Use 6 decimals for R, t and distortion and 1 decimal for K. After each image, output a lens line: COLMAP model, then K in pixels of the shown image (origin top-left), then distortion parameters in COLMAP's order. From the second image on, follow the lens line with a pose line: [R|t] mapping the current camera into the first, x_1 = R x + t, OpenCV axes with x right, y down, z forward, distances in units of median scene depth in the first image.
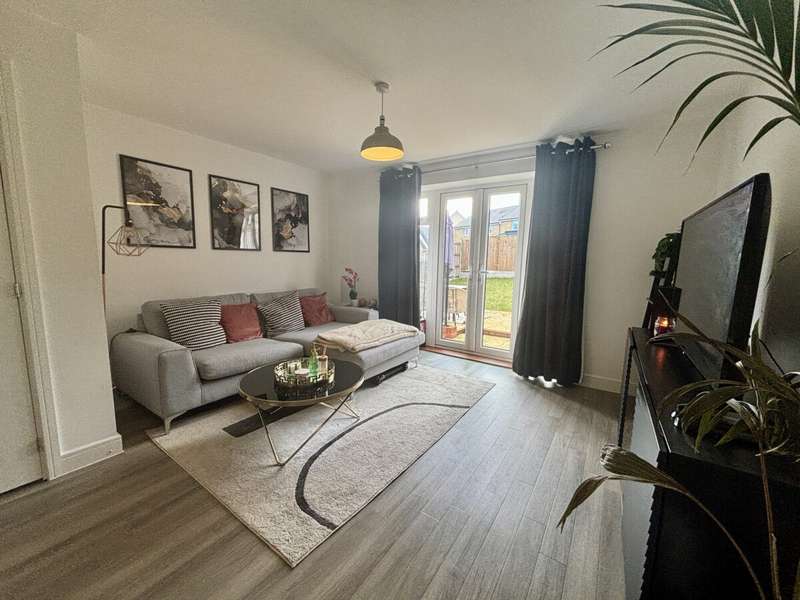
lens RADIAL K [[322.0, 0, 400.0], [0, 322.0, 300.0], [0, 0, 1]] dist [0.002673, -0.000027]
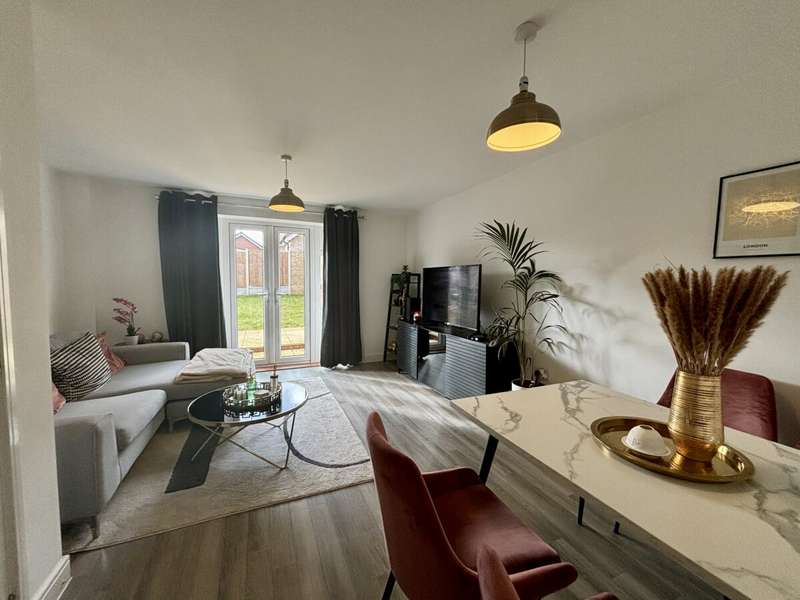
lens RADIAL K [[322.0, 0, 400.0], [0, 322.0, 300.0], [0, 0, 1]] dist [0.002673, -0.000027]
pose [[0.518561, -0.064804, 0.852581, -0.648372], [0.110397, 0.993852, 0.008396, -0.032979], [-0.847884, 0.089768, 0.522527, -0.013190]]
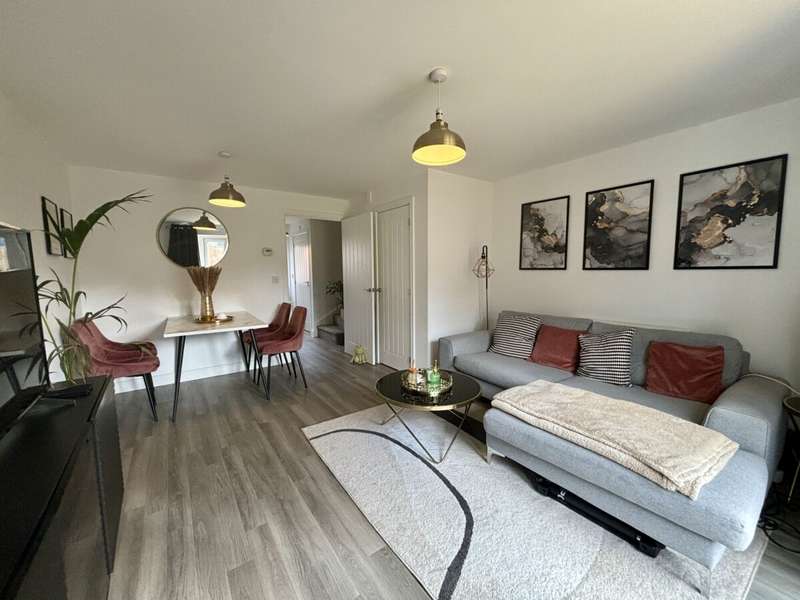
lens RADIAL K [[322.0, 0, 400.0], [0, 322.0, 300.0], [0, 0, 1]] dist [0.002673, -0.000027]
pose [[-0.339677, 0.074318, -0.937601, 0.529429], [-0.117187, 0.985761, 0.120590, -0.125697], [0.933213, 0.150836, -0.326131, 0.851568]]
